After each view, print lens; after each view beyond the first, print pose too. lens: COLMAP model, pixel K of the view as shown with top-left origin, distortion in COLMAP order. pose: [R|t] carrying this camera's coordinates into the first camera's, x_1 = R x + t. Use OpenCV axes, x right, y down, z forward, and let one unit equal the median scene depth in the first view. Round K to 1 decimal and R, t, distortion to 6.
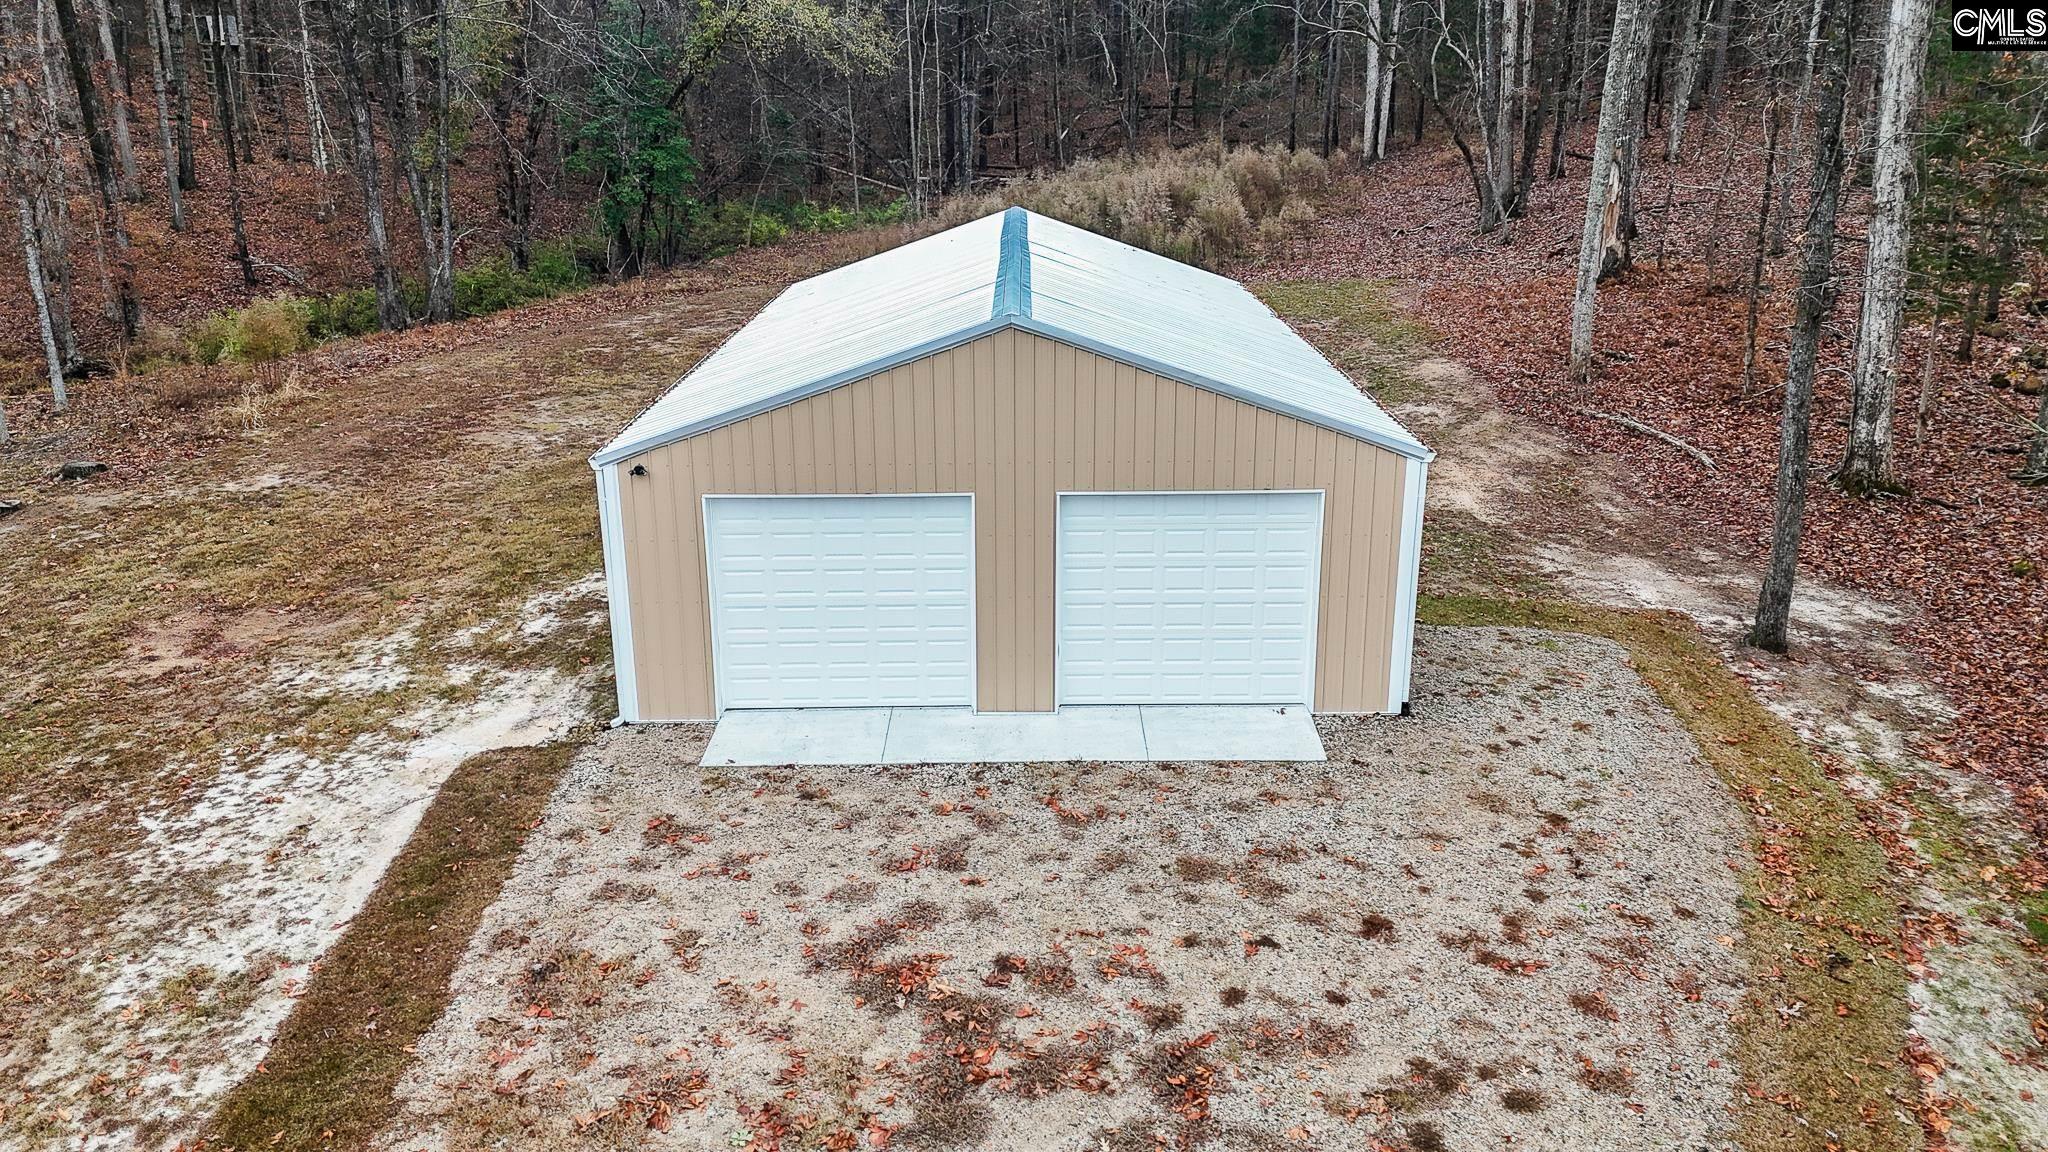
lens RADIAL K [[1489.8, 0, 1024.0], [0, 1489.8, 576.0], [0, 0, 1]] dist [0.075809, -0.068037]
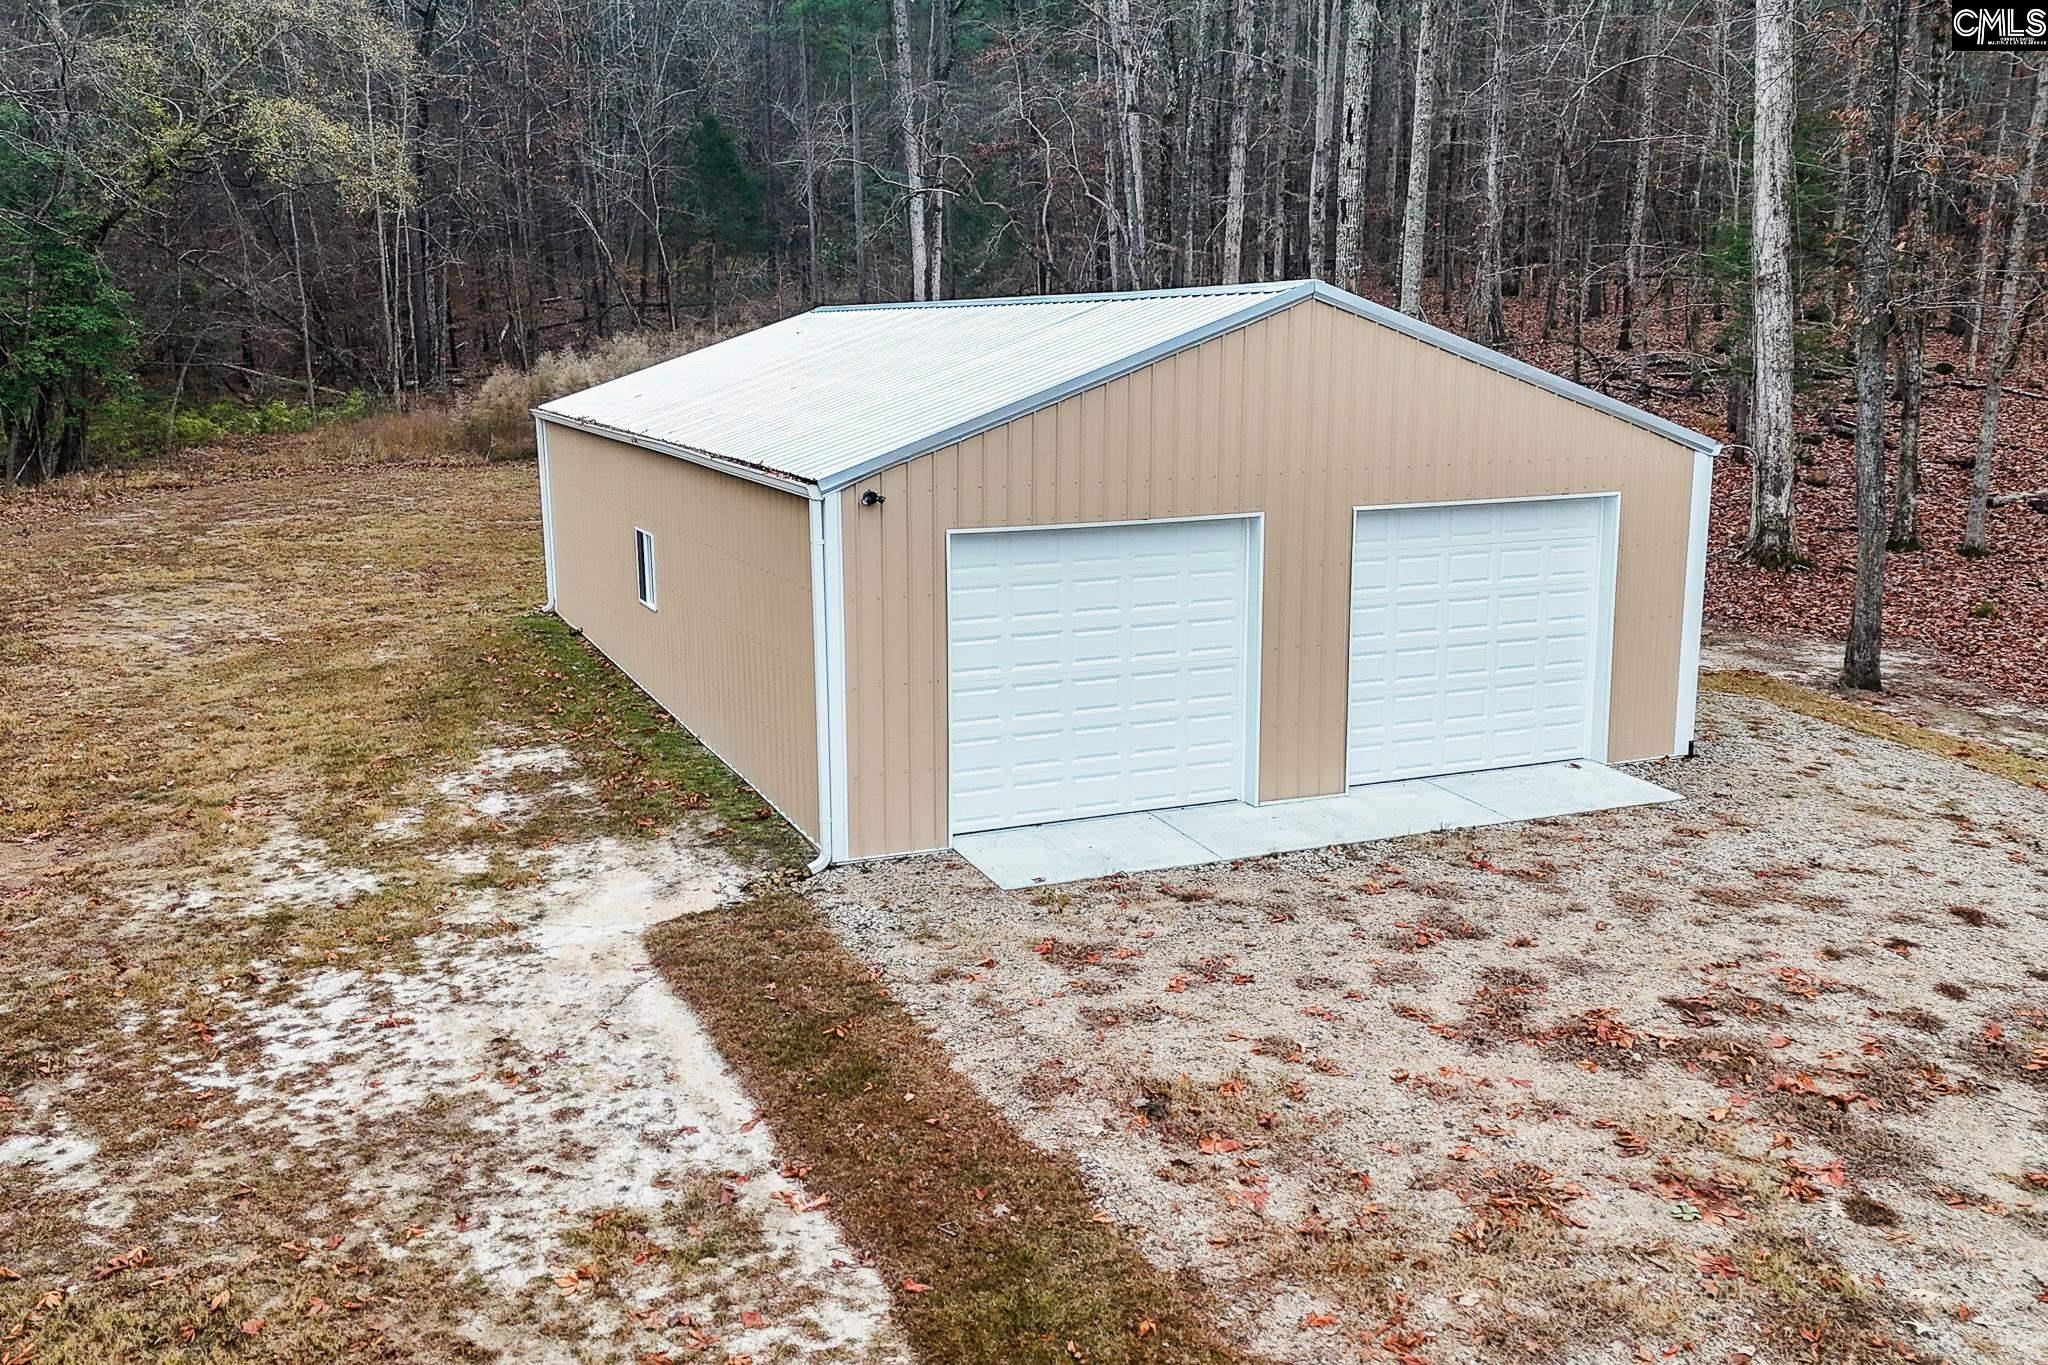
lens RADIAL K [[1768.7, 0, 991.4], [0, 1768.7, 681.0], [0, 0, 1]] dist [0.099145, -0.132390]
pose [[0.923182, -0.072965, 0.377375, -0.578610], [0.120405, 0.987298, -0.103656, 0.123277], [-0.365018, 0.141131, 0.920241, 0.210680]]
